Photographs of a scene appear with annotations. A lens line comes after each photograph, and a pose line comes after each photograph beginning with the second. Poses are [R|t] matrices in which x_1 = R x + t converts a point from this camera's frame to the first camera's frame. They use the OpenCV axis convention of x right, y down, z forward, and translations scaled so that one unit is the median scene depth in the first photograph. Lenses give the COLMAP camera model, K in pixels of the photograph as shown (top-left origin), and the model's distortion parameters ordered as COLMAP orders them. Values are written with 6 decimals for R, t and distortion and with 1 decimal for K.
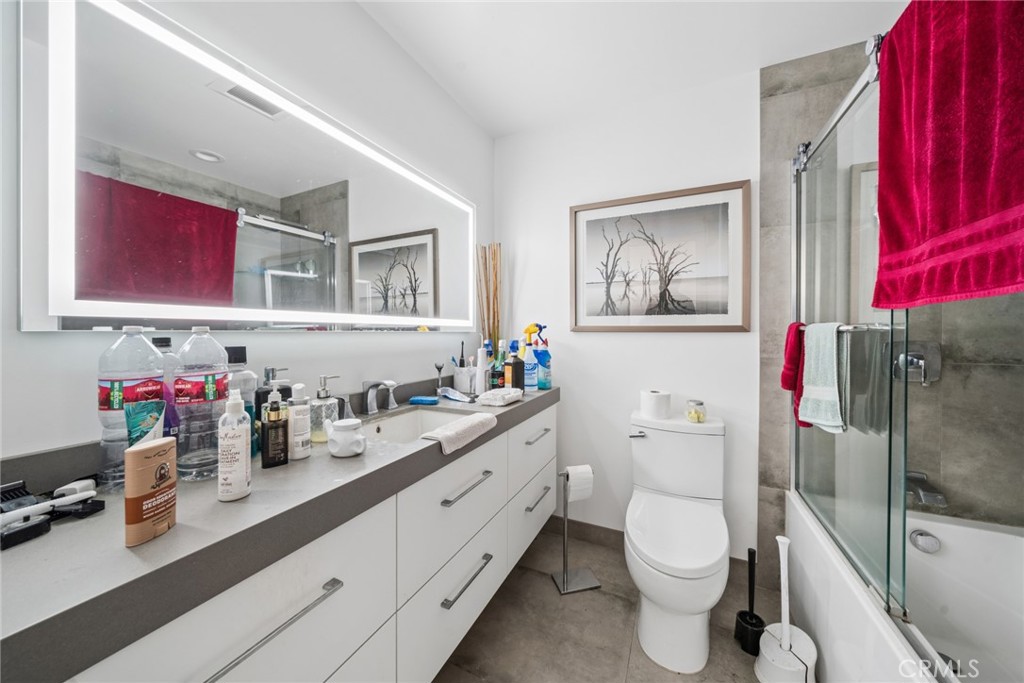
lens RADIAL K [[357.0, 0, 509.0], [0, 357.0, 325.6], [0, 0, 1]] dist [-0.003194, -0.000305]
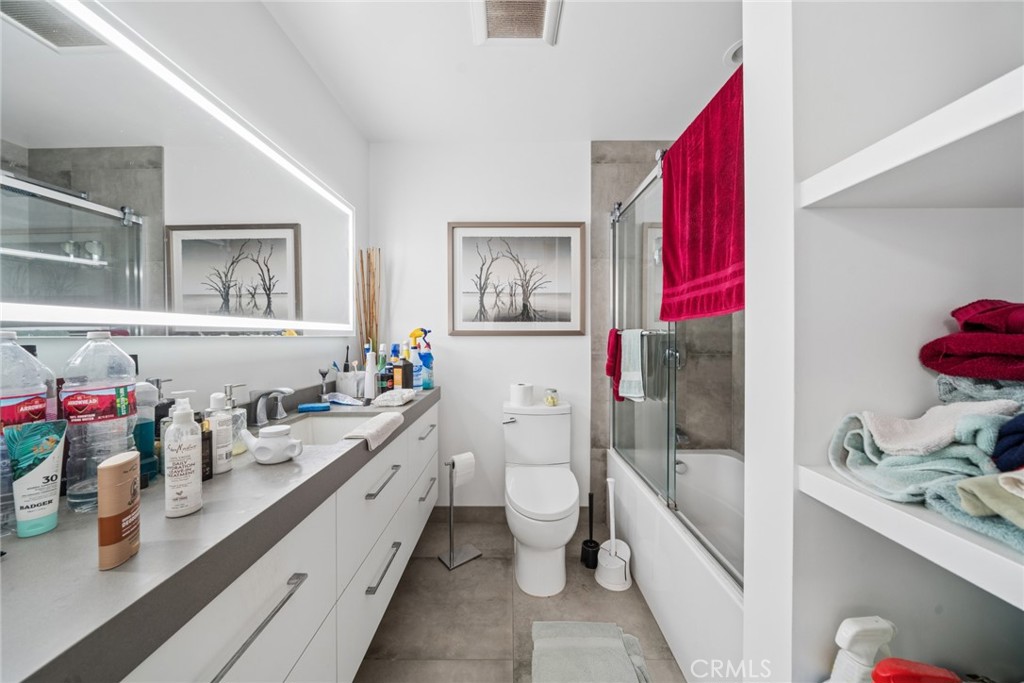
lens RADIAL K [[357.0, 0, 509.0], [0, 357.0, 325.6], [0, 0, 1]] dist [-0.003194, -0.000305]
pose [[0.903221, 0.008367, 0.429094, -0.171897], [-0.004261, 0.999935, -0.010529, -0.003748], [-0.429154, 0.007682, 0.903199, -0.097903]]
